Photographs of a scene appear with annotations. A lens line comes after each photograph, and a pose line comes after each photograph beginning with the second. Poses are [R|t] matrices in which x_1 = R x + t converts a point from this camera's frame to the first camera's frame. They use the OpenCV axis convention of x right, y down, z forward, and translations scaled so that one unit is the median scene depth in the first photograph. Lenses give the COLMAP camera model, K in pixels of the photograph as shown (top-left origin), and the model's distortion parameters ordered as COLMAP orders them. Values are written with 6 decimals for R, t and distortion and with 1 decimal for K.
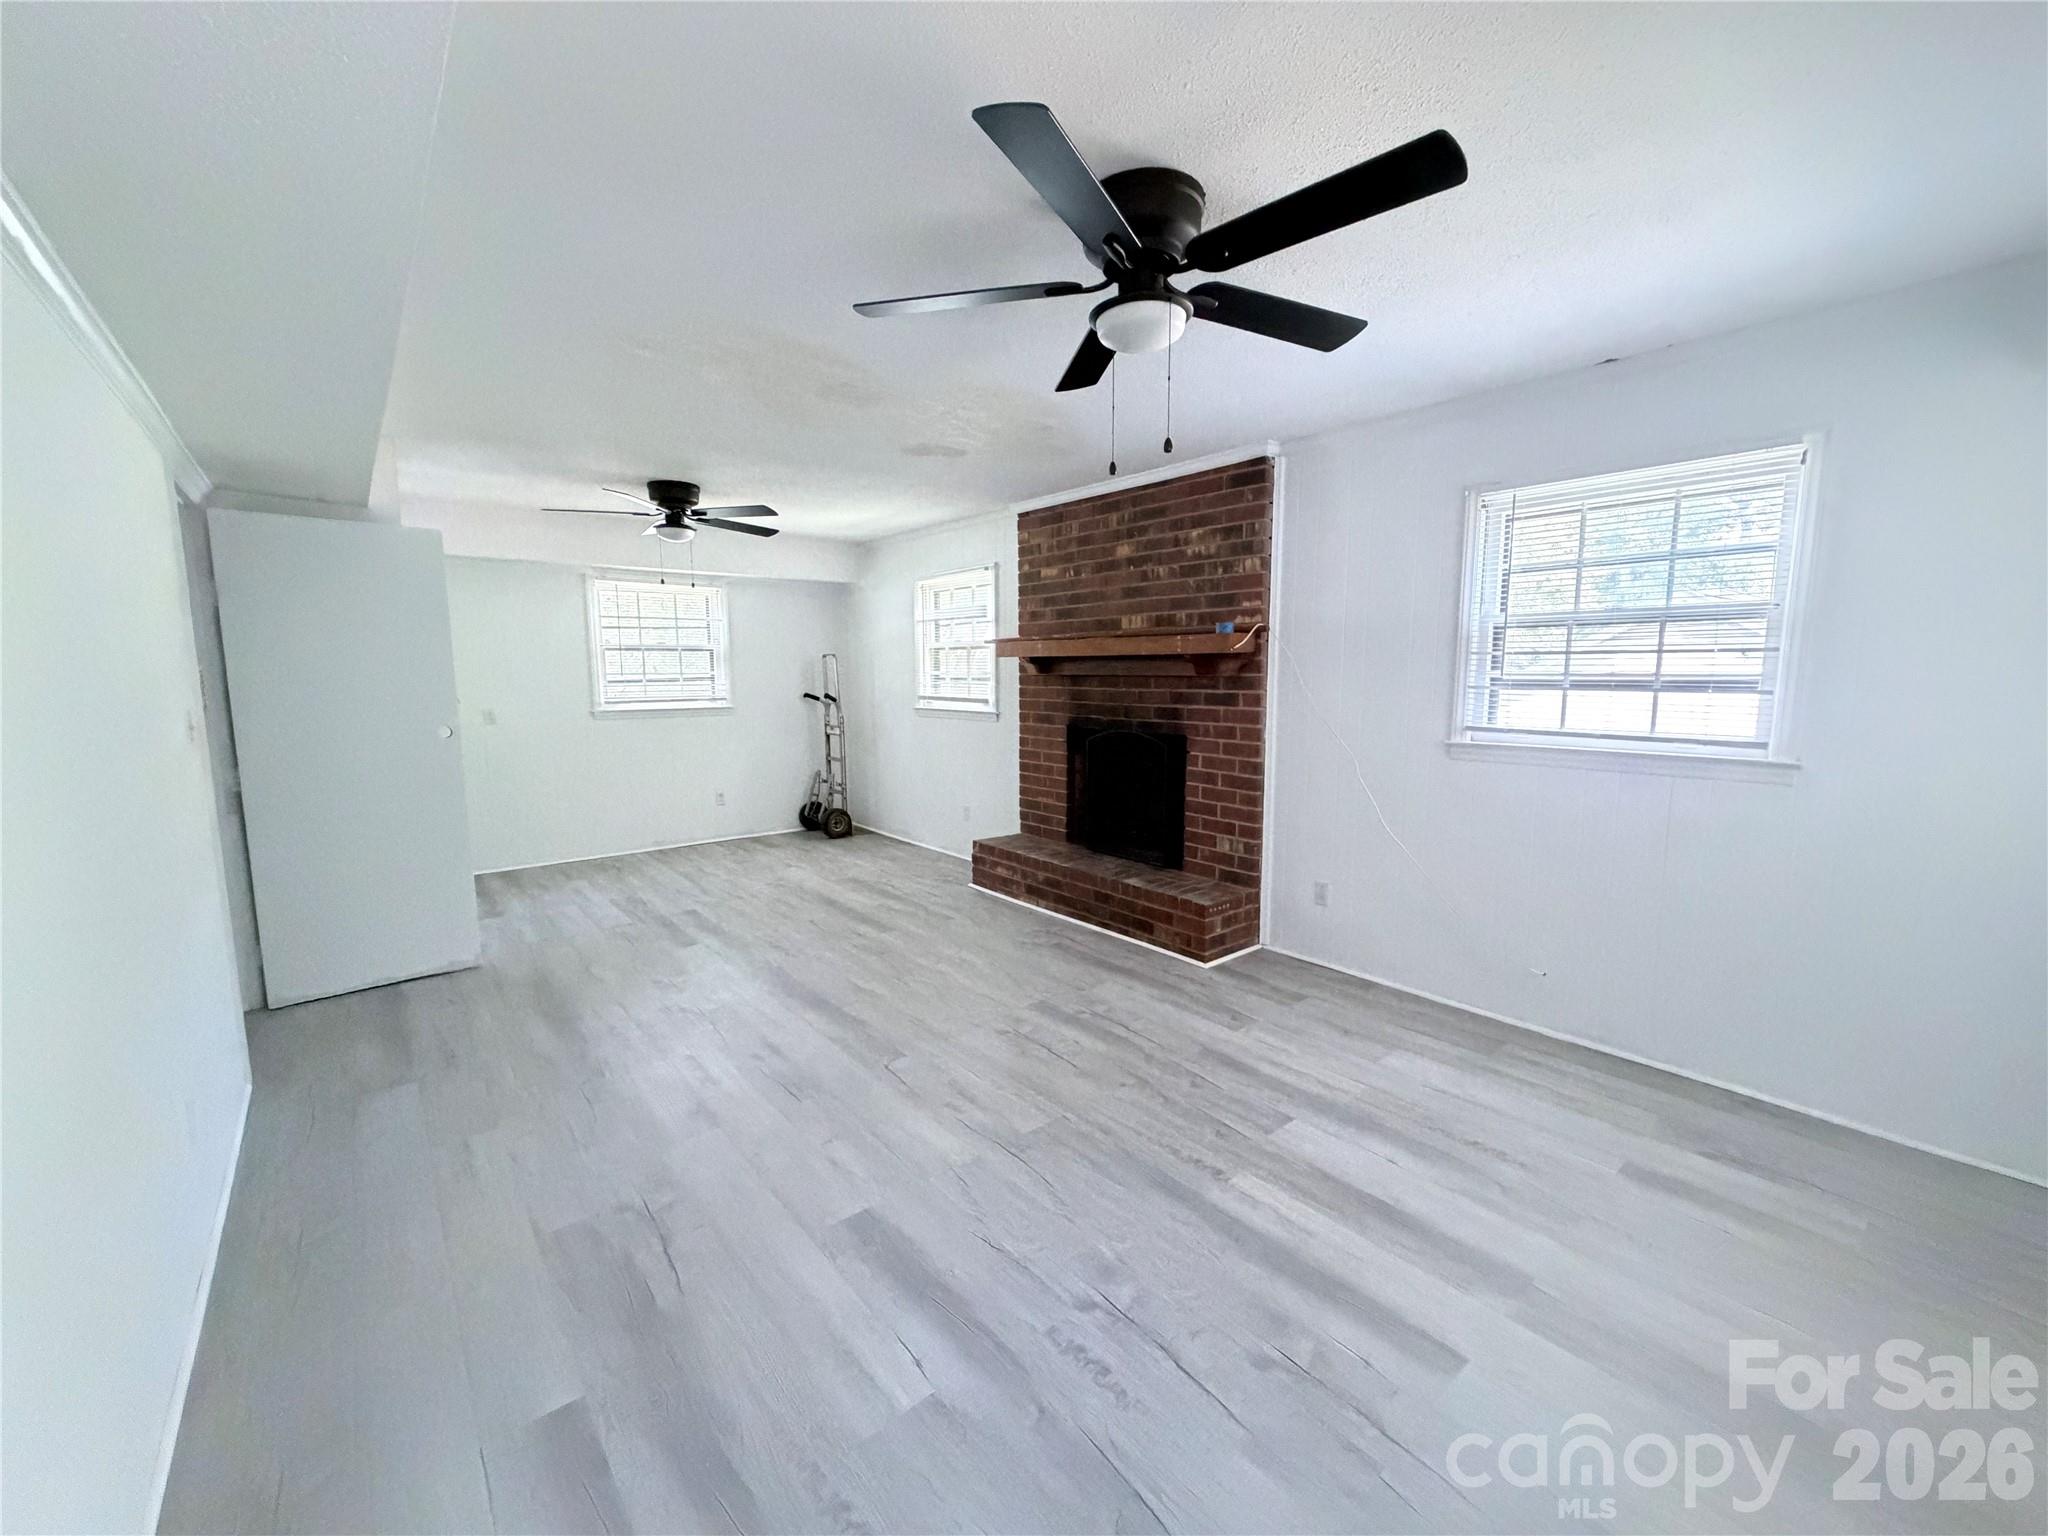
lens RADIAL K [[819.4, 0, 1012.4], [0, 819.4, 758.0], [0, 0, 1]] dist [-0.000388, -0.000072]
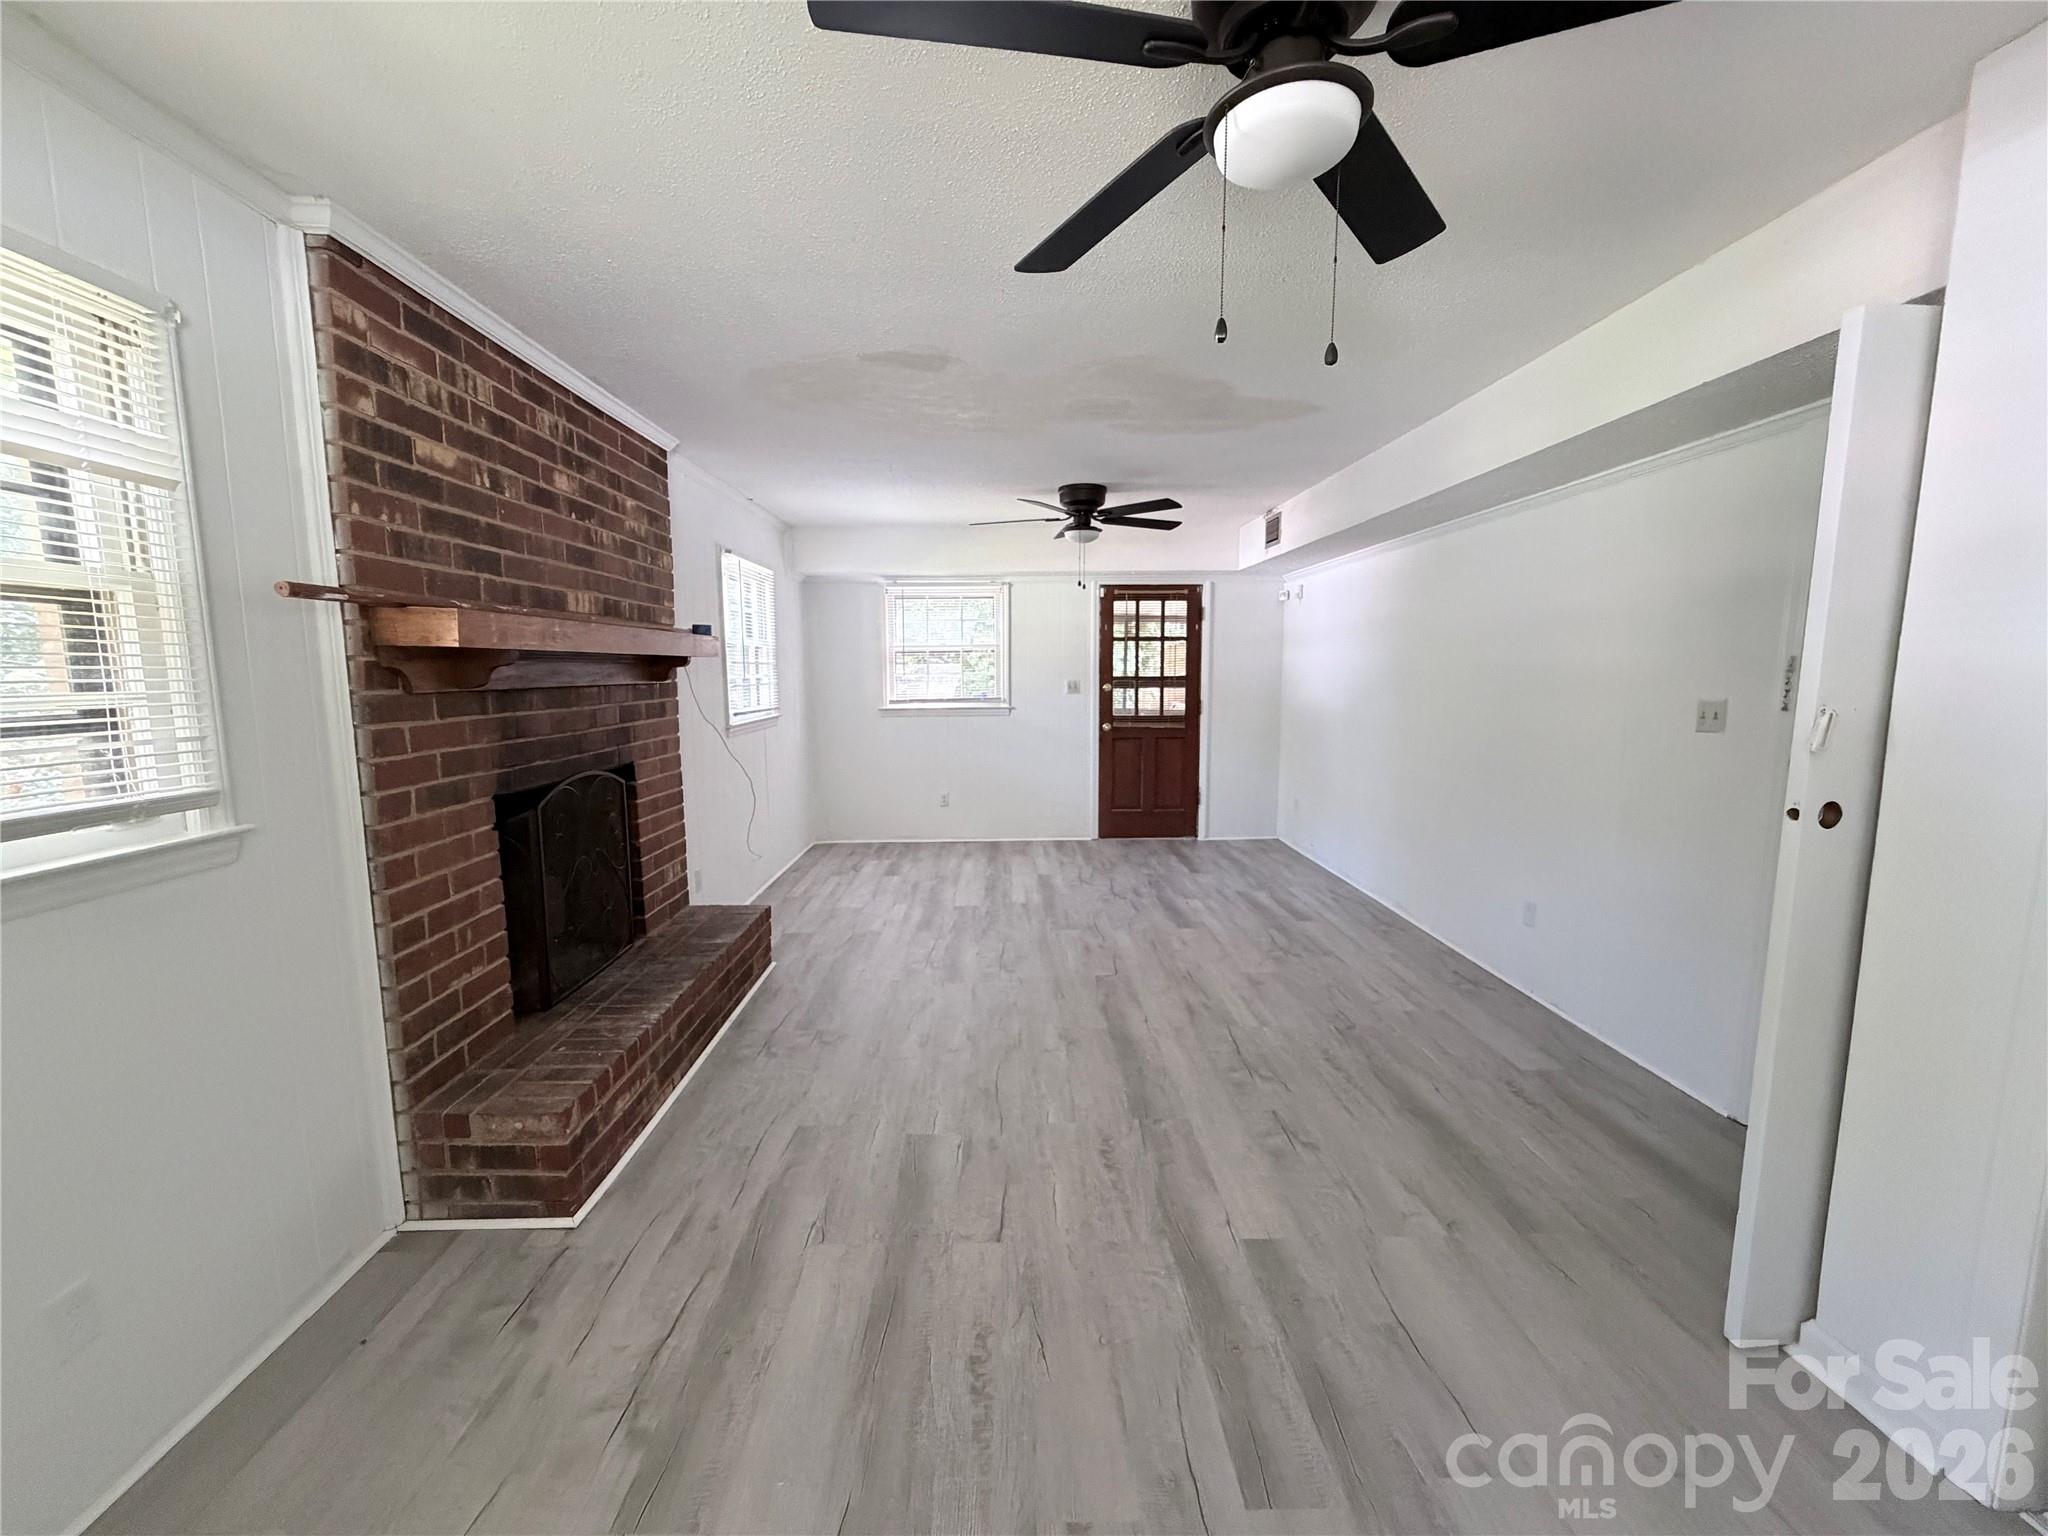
lens RADIAL K [[819.4, 0, 1025.3], [0, 819.4, 760.2], [0, 0, 1]] dist [-0.000388, -0.000072]
pose [[-0.794456, -0.056479, 0.604689, -0.579870], [0.079583, 0.977399, 0.195849, -0.158794], [-0.602084, 0.203717, -0.772006, 1.453197]]
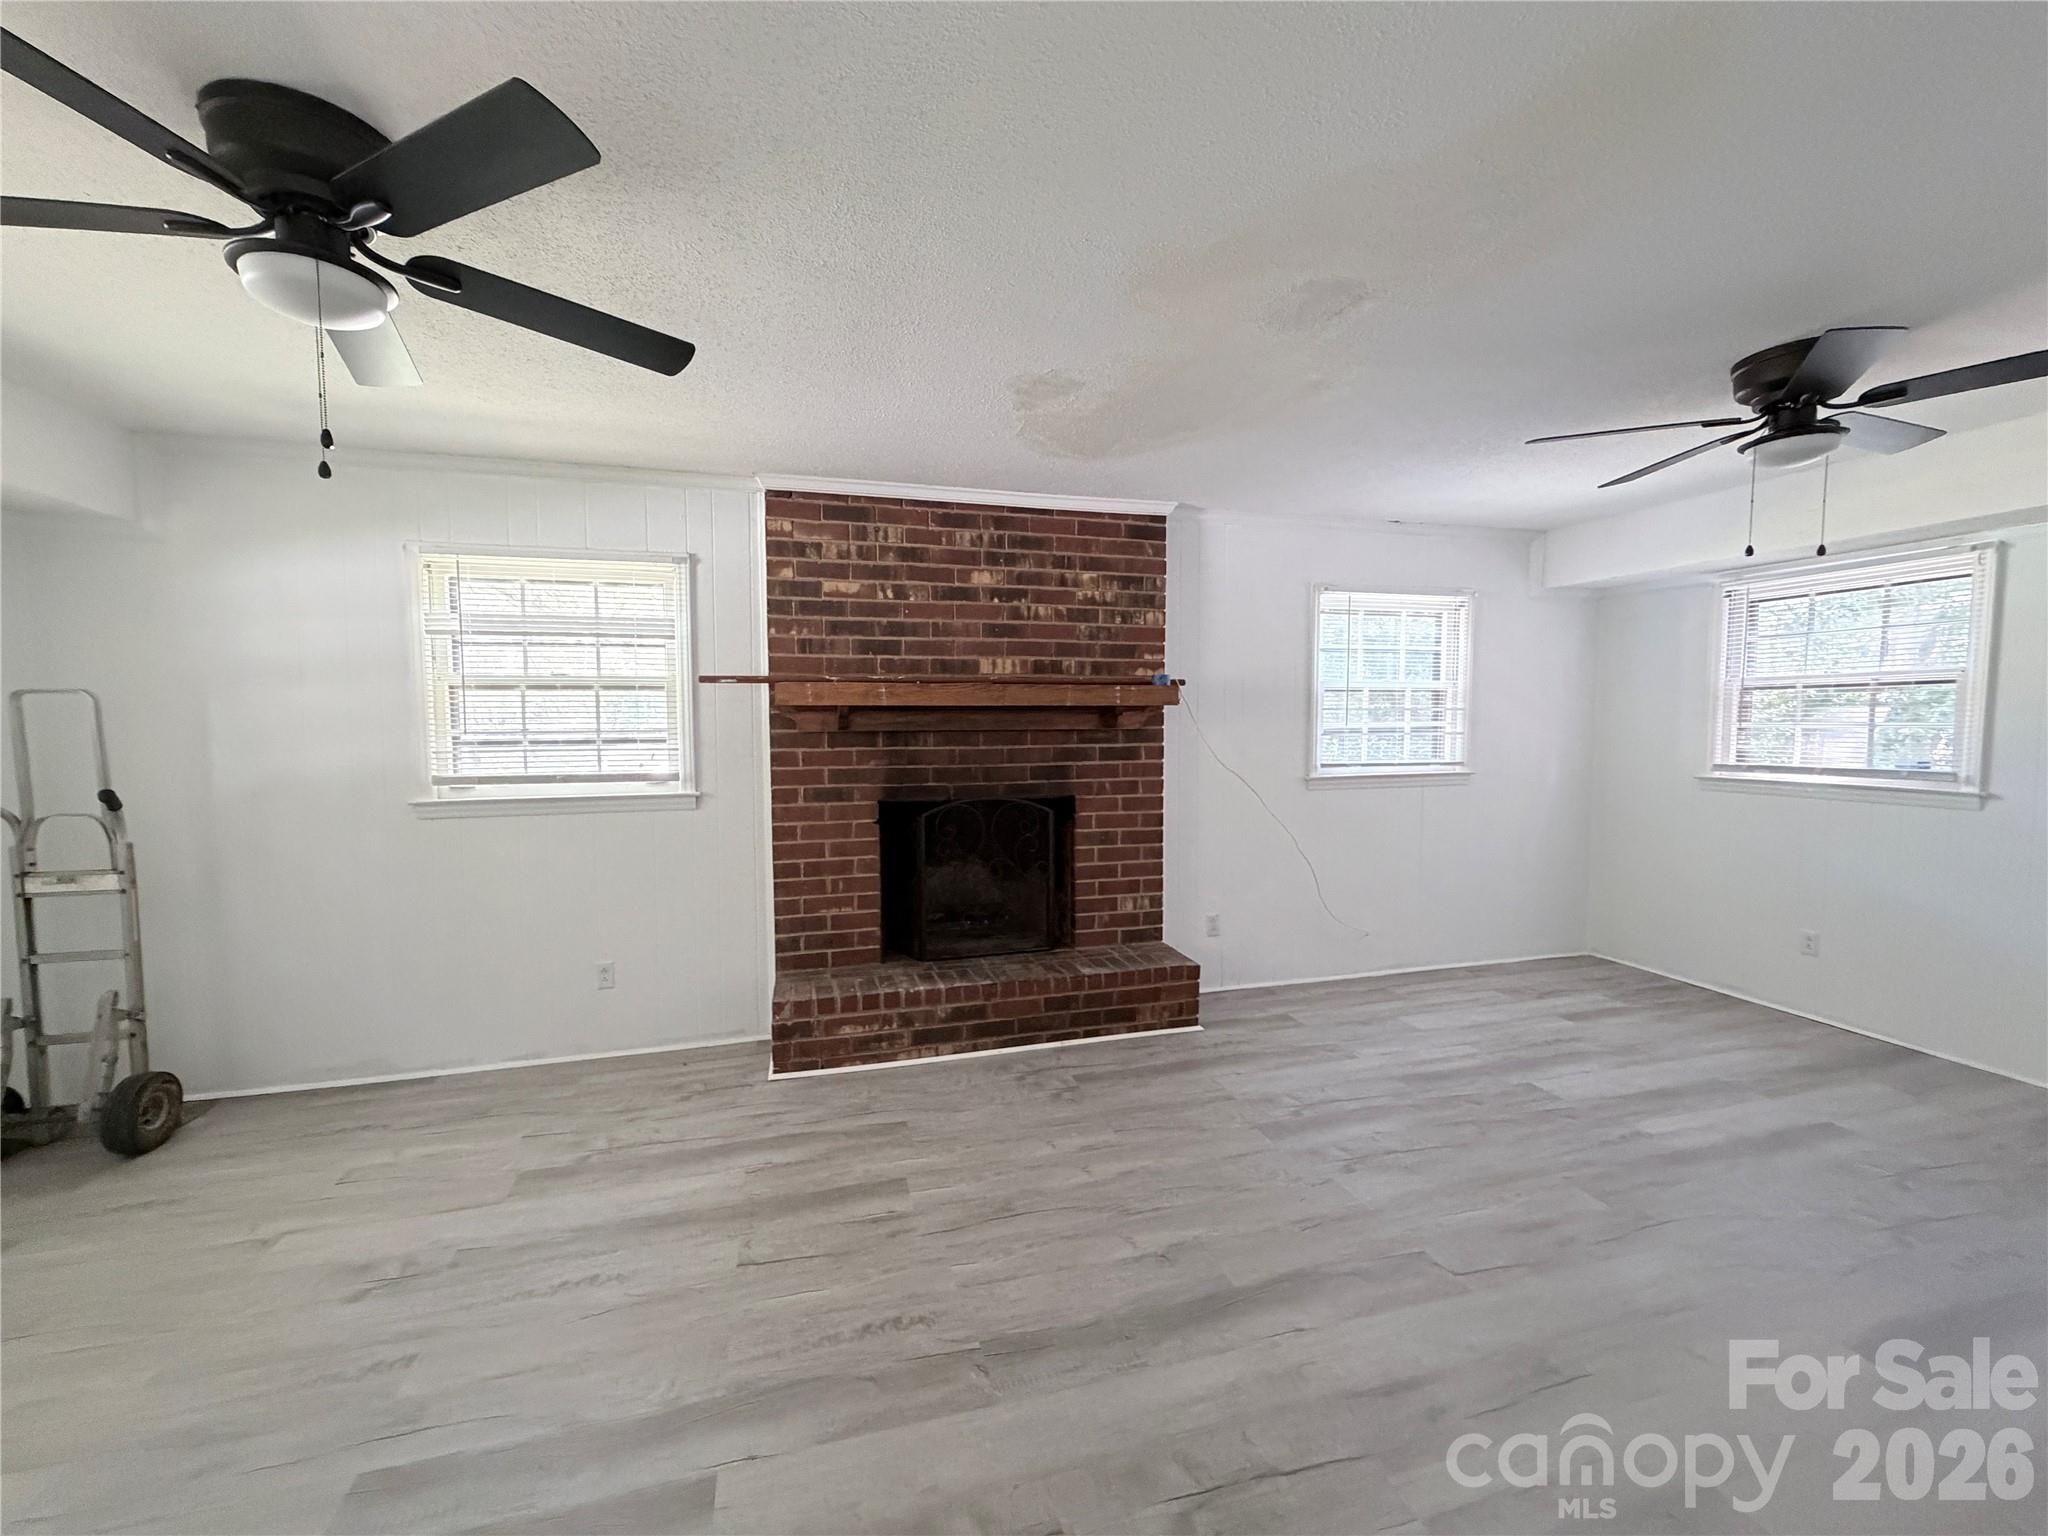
lens RADIAL K [[819.4, 0, 1011.6], [0, 819.4, 760.5], [0, 0, 1]] dist [-0.000388, -0.000072]
pose [[0.399309, -0.042184, 0.915845, -0.676910], [0.104652, 0.994509, 0.000179, -0.077186], [-0.910824, 0.095773, 0.401531, 0.737107]]
